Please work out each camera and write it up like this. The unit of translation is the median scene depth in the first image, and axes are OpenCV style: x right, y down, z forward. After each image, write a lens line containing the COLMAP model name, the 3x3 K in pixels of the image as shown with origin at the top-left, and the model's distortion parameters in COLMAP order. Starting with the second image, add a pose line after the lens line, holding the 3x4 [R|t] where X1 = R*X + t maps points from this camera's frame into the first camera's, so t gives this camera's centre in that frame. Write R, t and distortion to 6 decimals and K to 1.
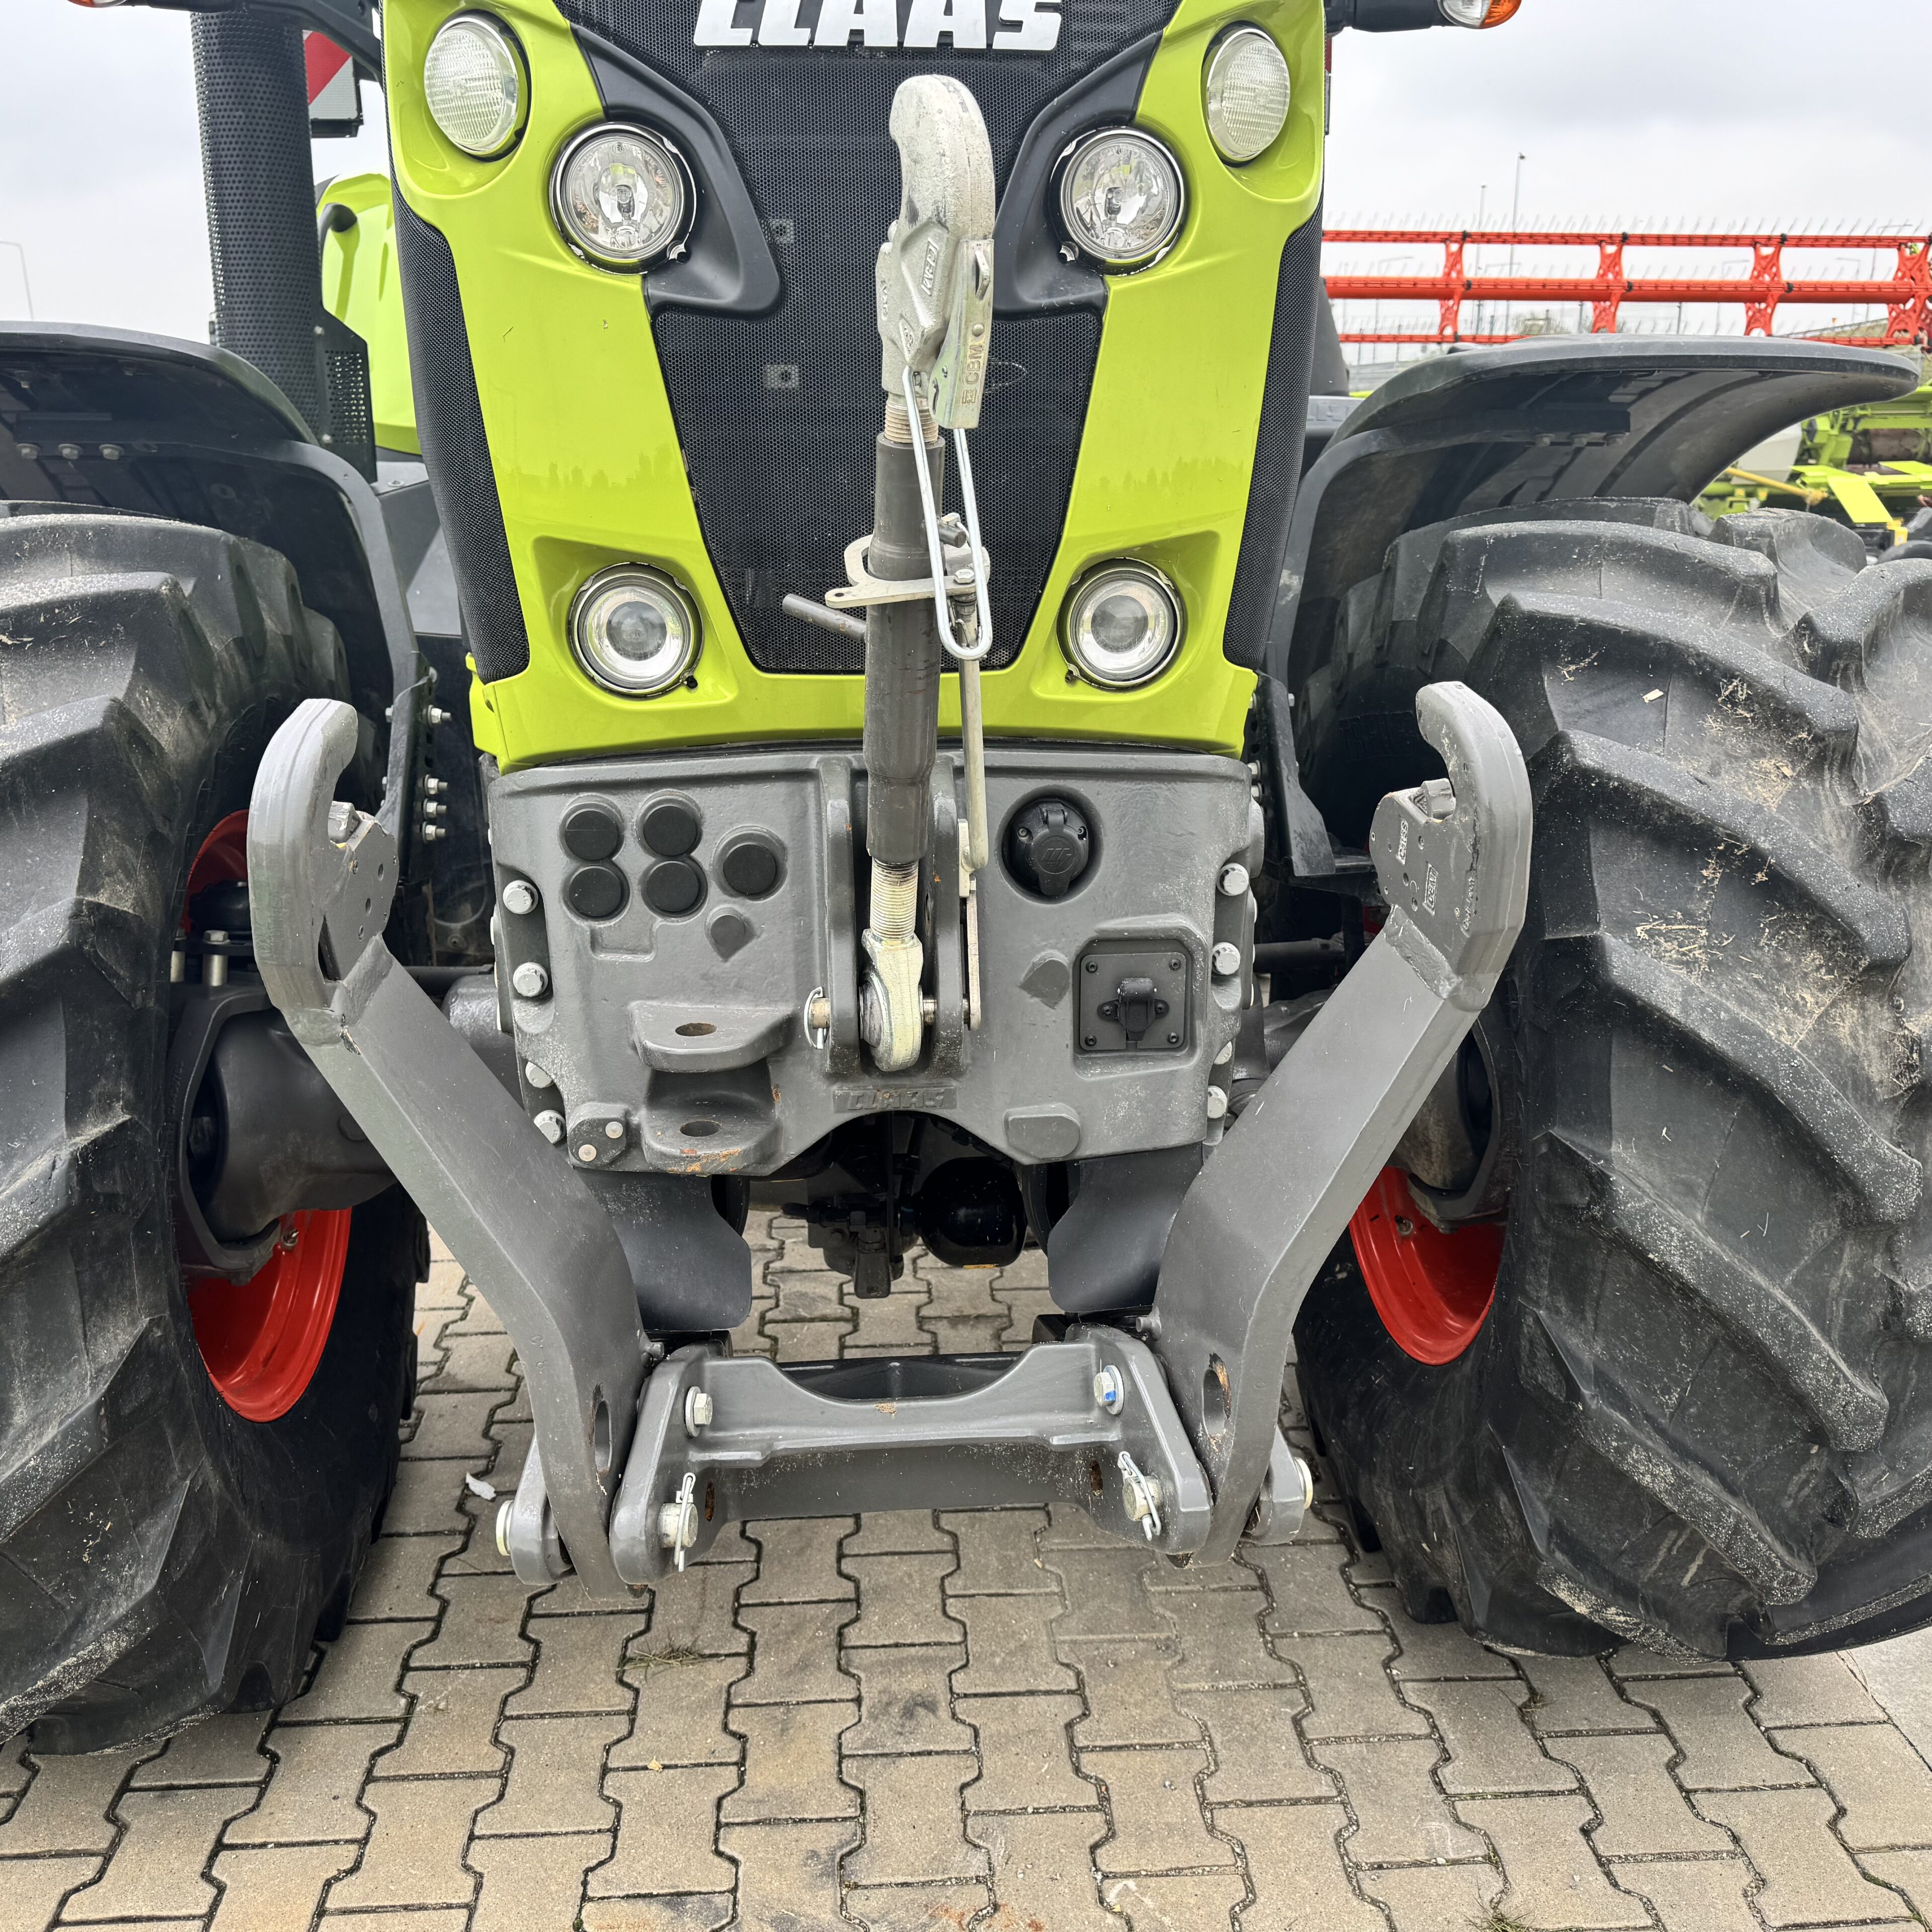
lens RADIAL K [[1792.8, 0, 958.7], [0, 1792.8, 964.4], [0, 0, 1]] dist [0.023377, 0.000000]
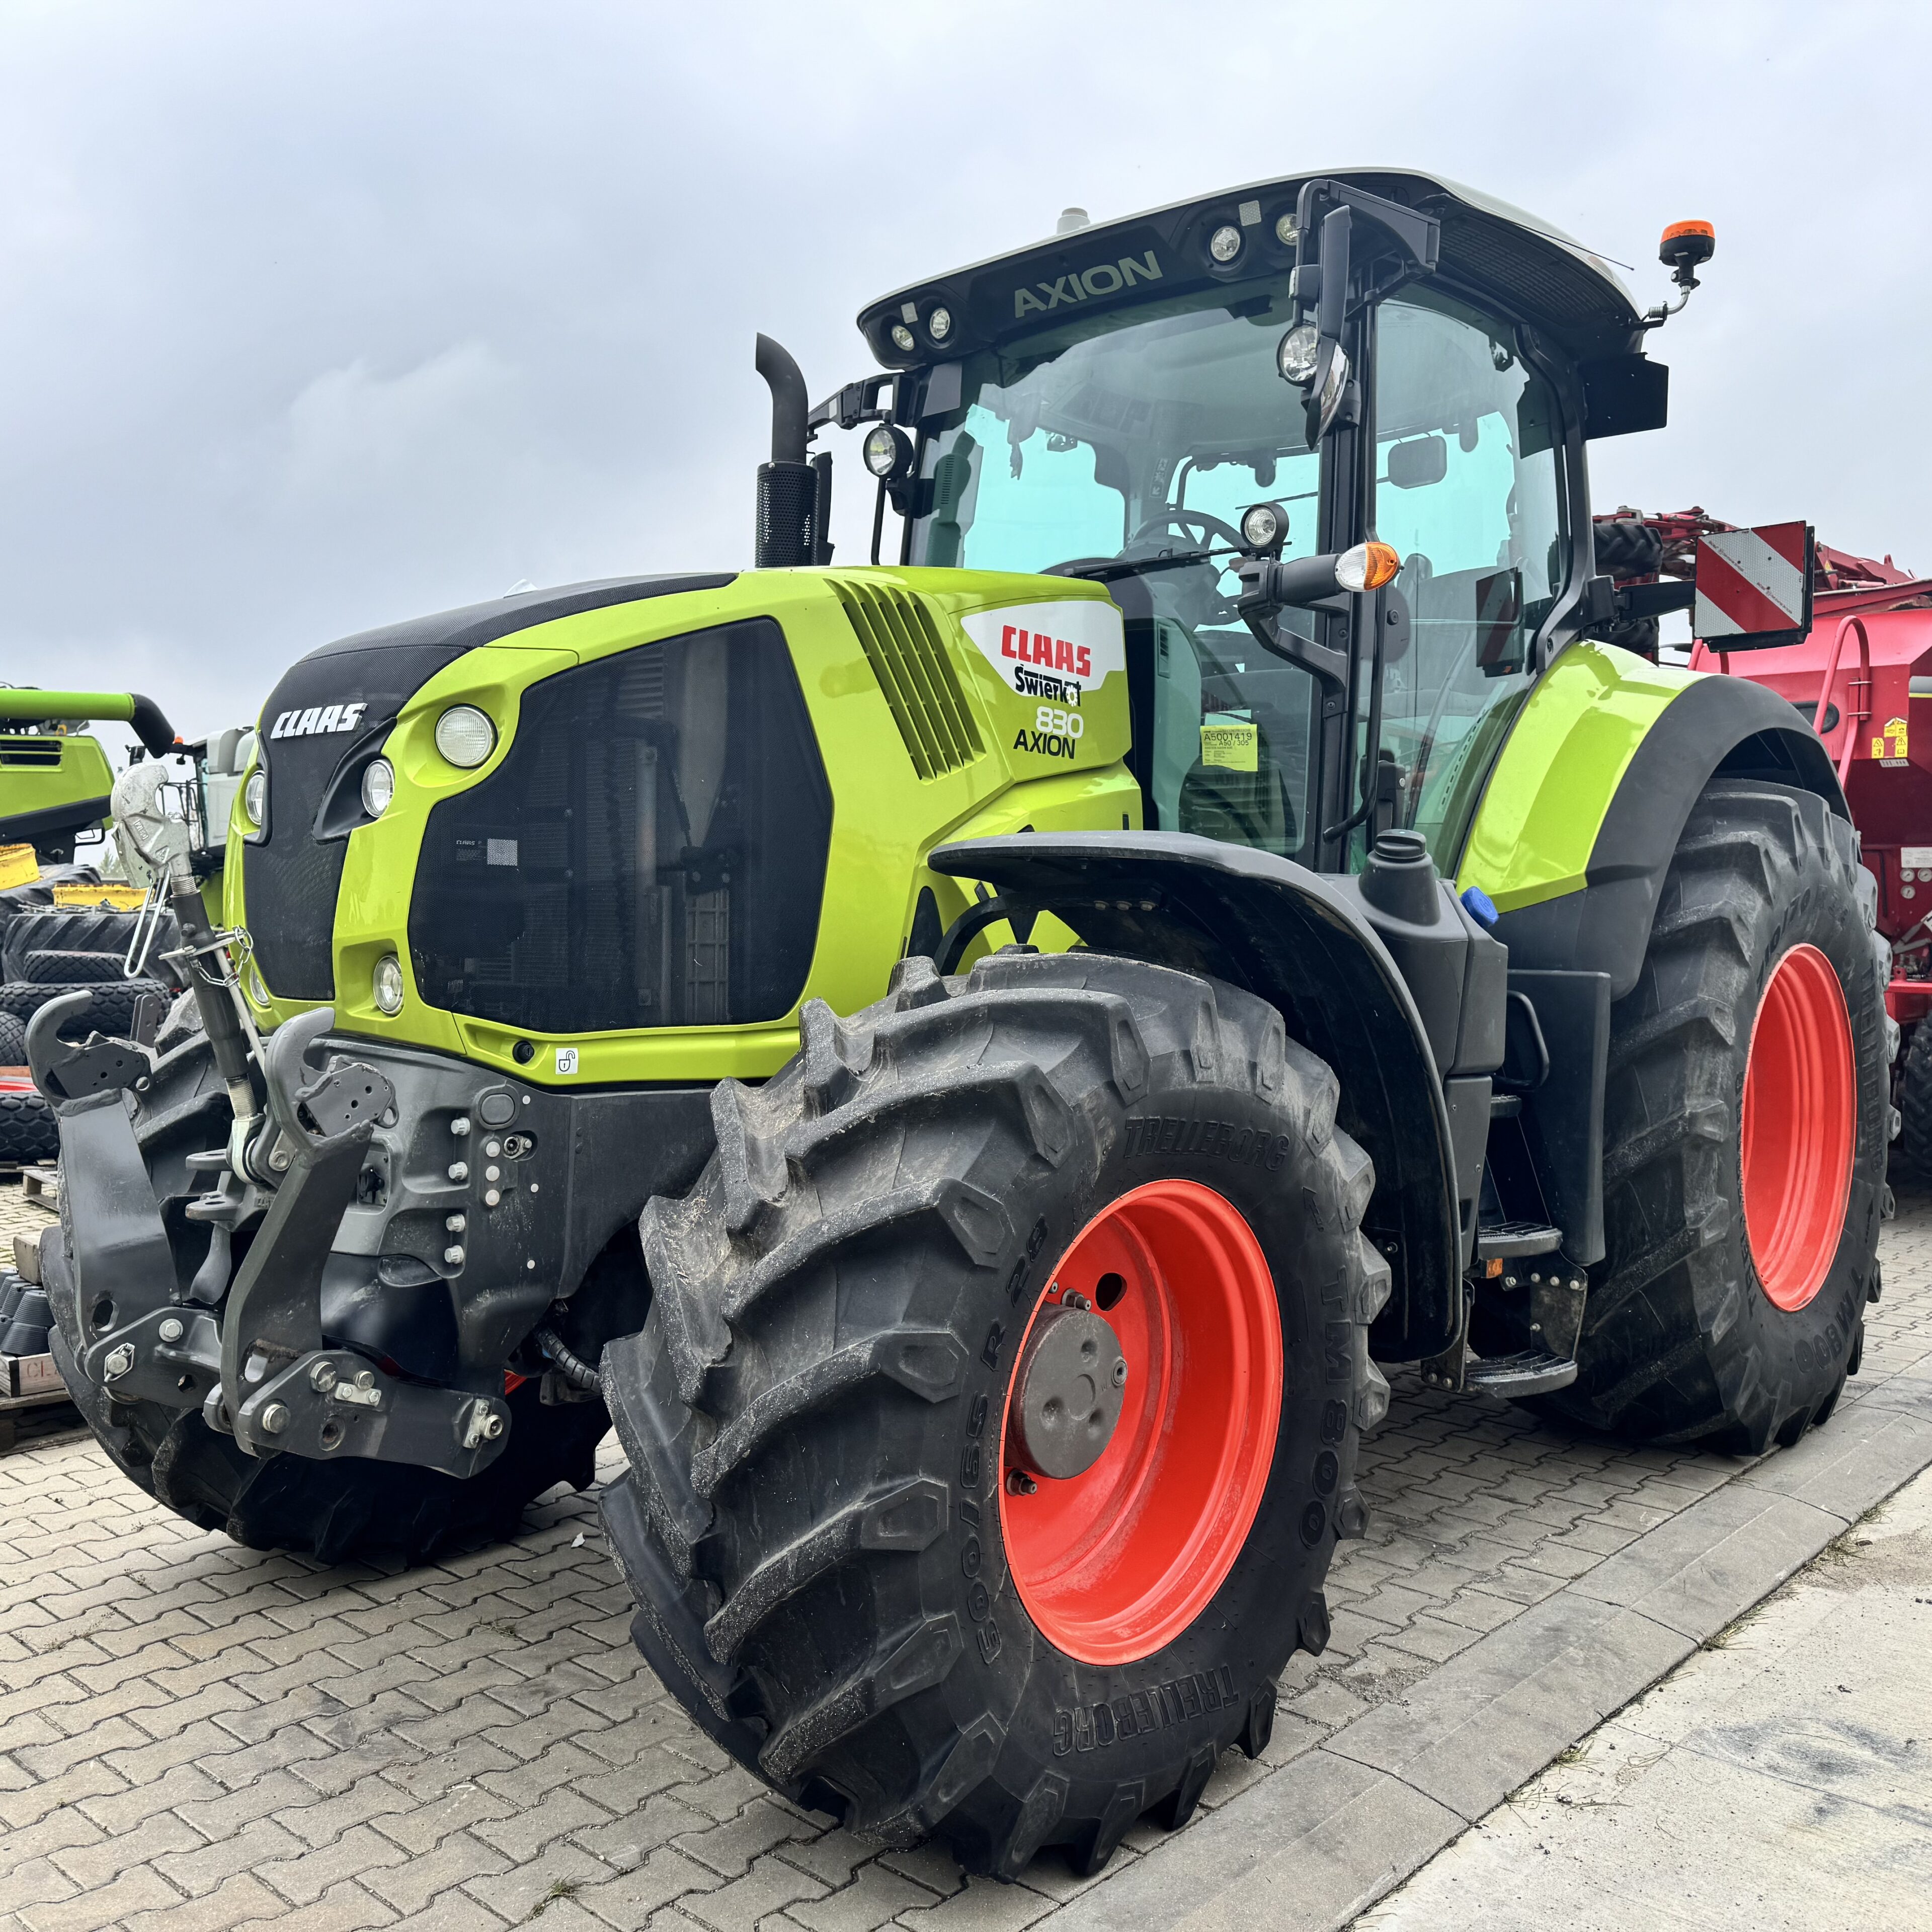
lens RADIAL K [[1792.8, 0, 934.5], [0, 1792.8, 960.9], [0, 0, 1]] dist [0.023377, 0.000000]
pose [[0.689769, 0.023769, -0.723640, 1.618811], [-0.206552, 0.964387, -0.165207, -0.003765], [0.693942, 0.263424, 0.670114, 0.050481]]
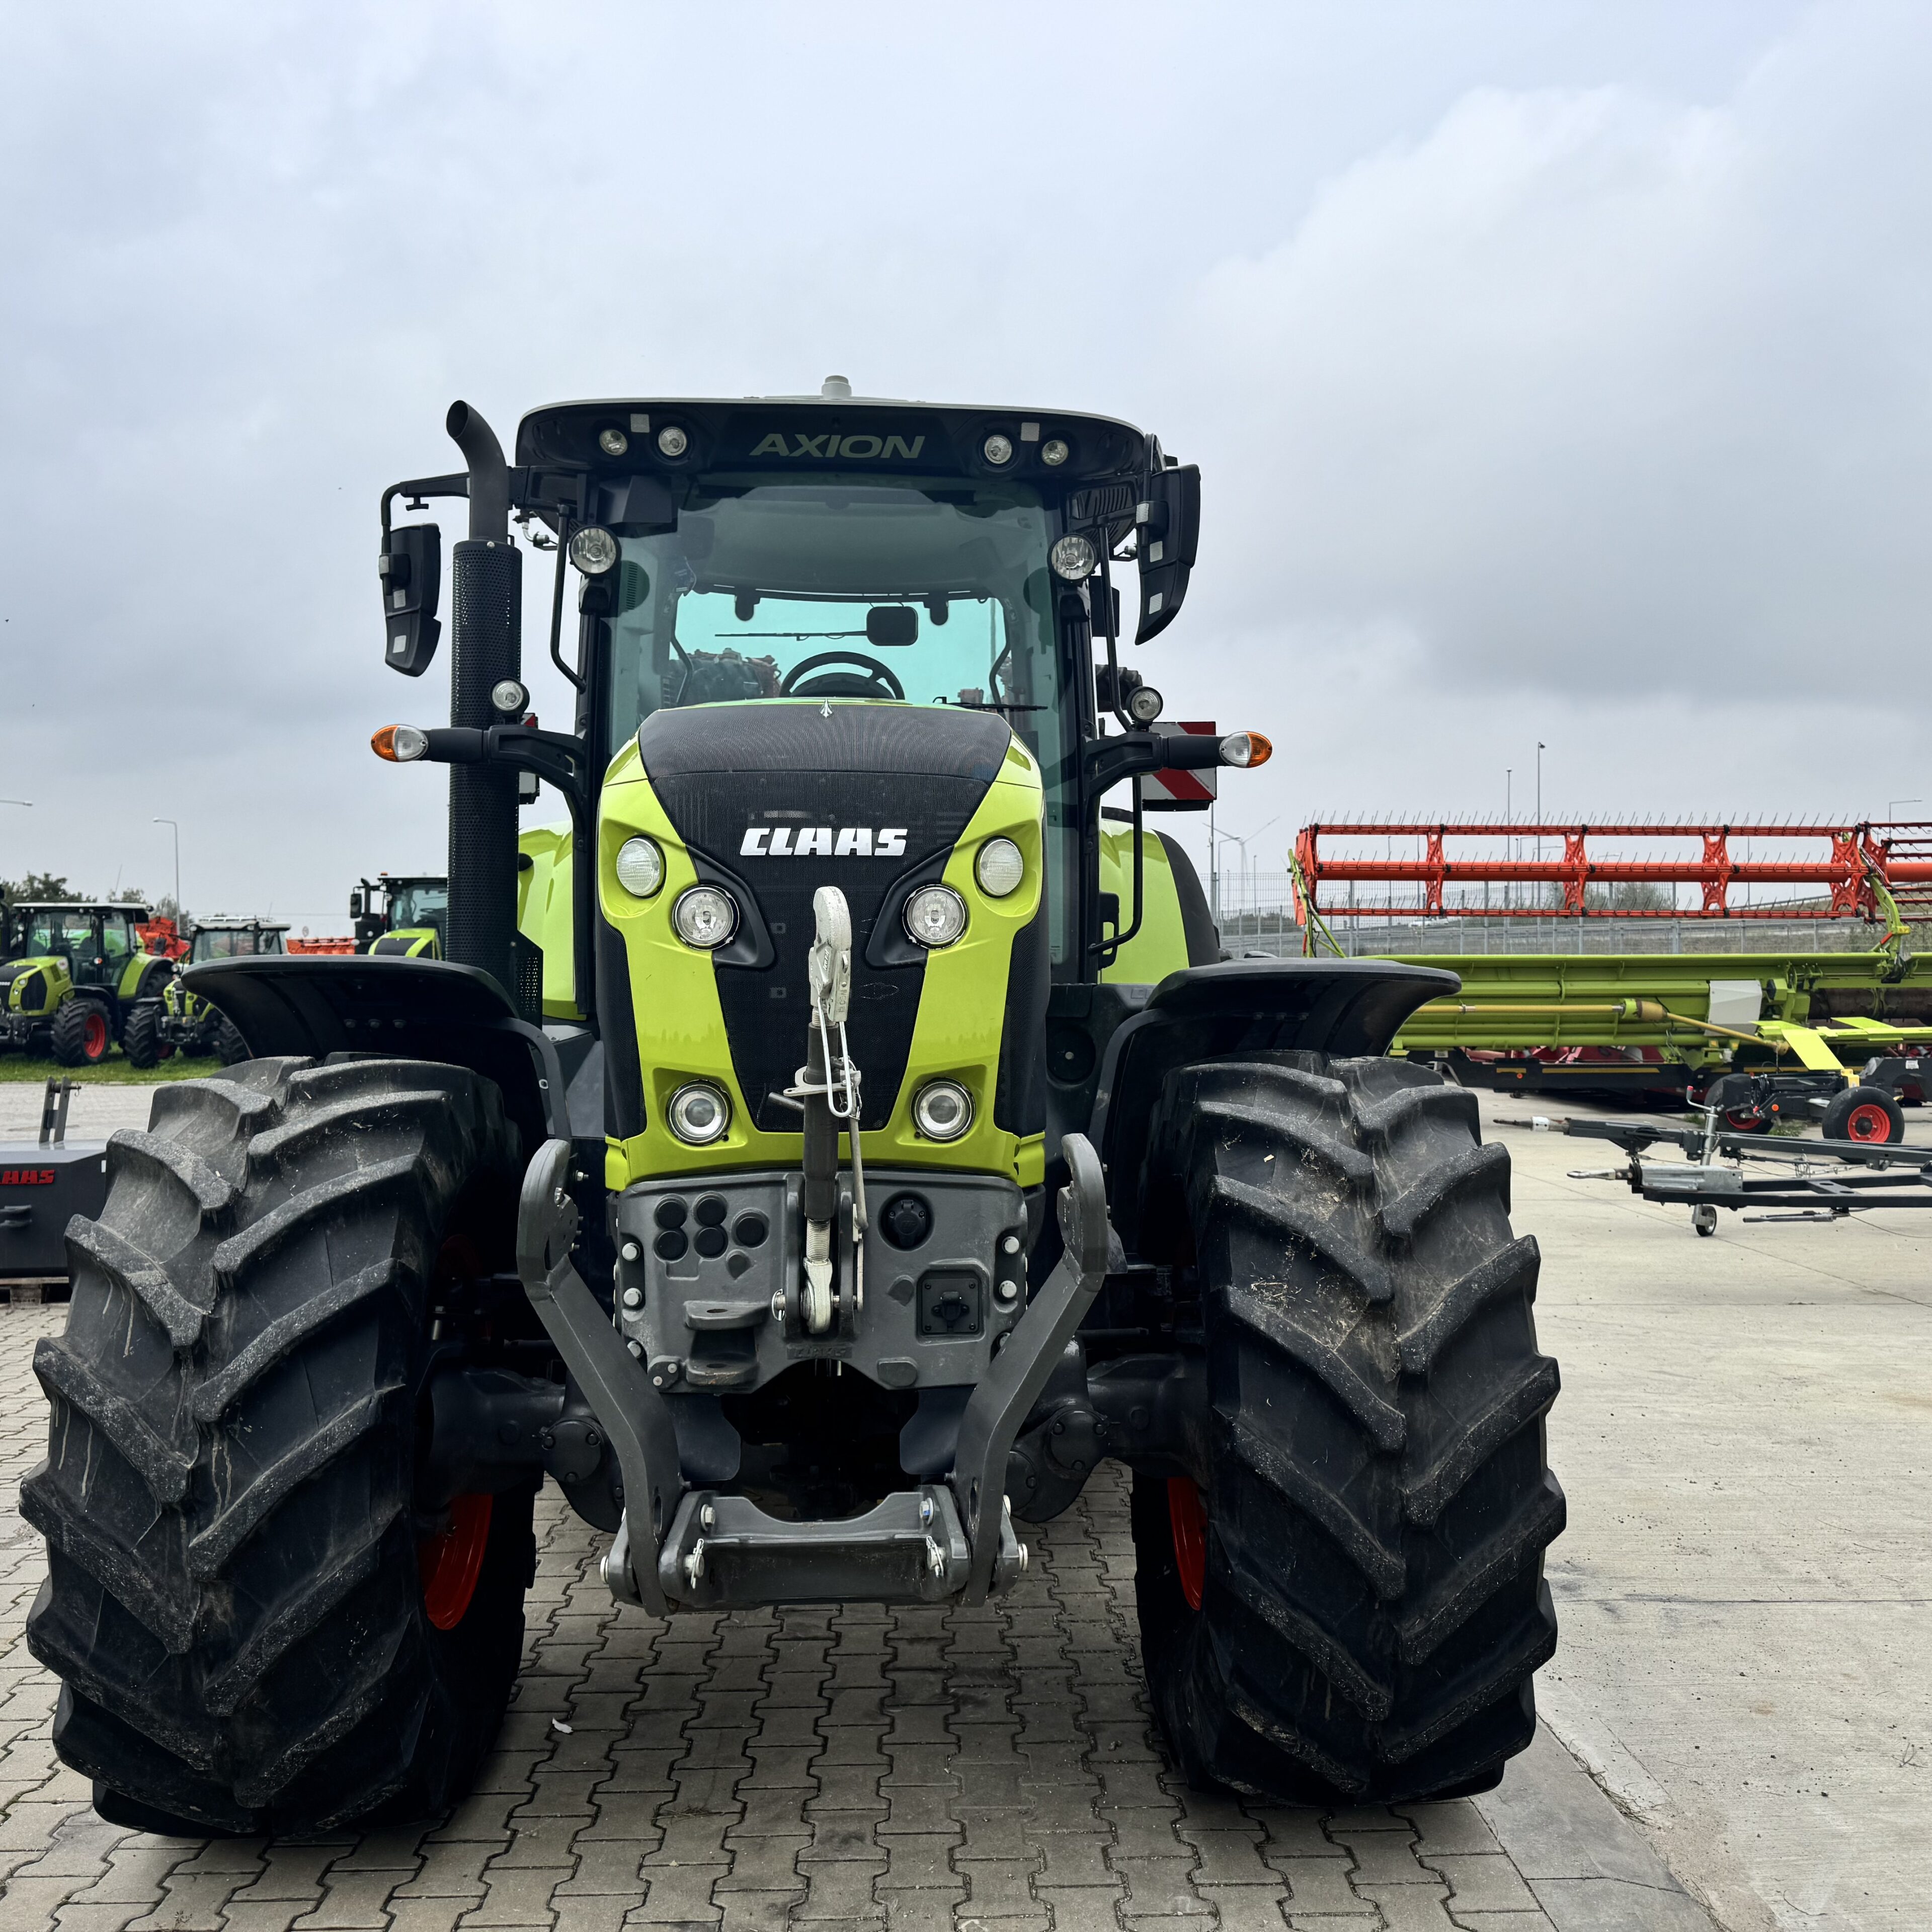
lens RADIAL K [[1792.8, 0, 974.3], [0, 1792.8, 955.2], [0, 0, 1]] dist [0.023377, 0.000000]
pose [[0.999386, 0.000071, -0.035036, 0.162720], [-0.010519, 0.954468, -0.298128, 0.197822], [0.033420, 0.298314, 0.953883, -0.789309]]
